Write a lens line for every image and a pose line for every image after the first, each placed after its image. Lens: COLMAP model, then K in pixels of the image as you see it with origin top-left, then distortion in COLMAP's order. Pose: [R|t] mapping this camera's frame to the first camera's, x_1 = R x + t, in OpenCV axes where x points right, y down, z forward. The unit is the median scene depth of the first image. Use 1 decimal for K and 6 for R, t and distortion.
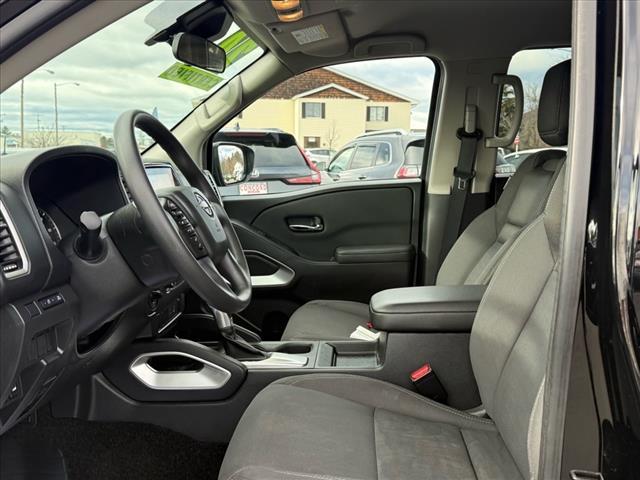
lens RADIAL K [[693.7, 0, 320.0], [0, 693.7, 240.0], [0, 0, 1]] dist [-0.000597, -0.002624]
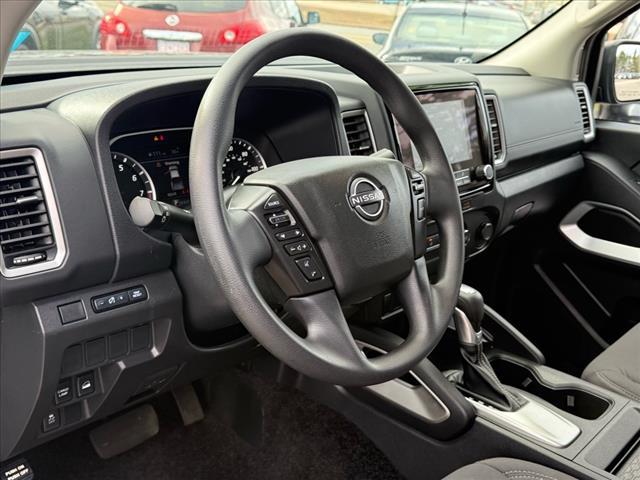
lens RADIAL K [[681.8, 0, 320.0], [0, 681.8, 220.7], [0, 0, 1]] dist [0.017484, 0.010143]
pose [[0.762698, 0.258099, -0.593023, 0.128249], [-0.144116, 0.961690, 0.233202, -0.133856], [0.630494, -0.092398, 0.770675, 0.410429]]
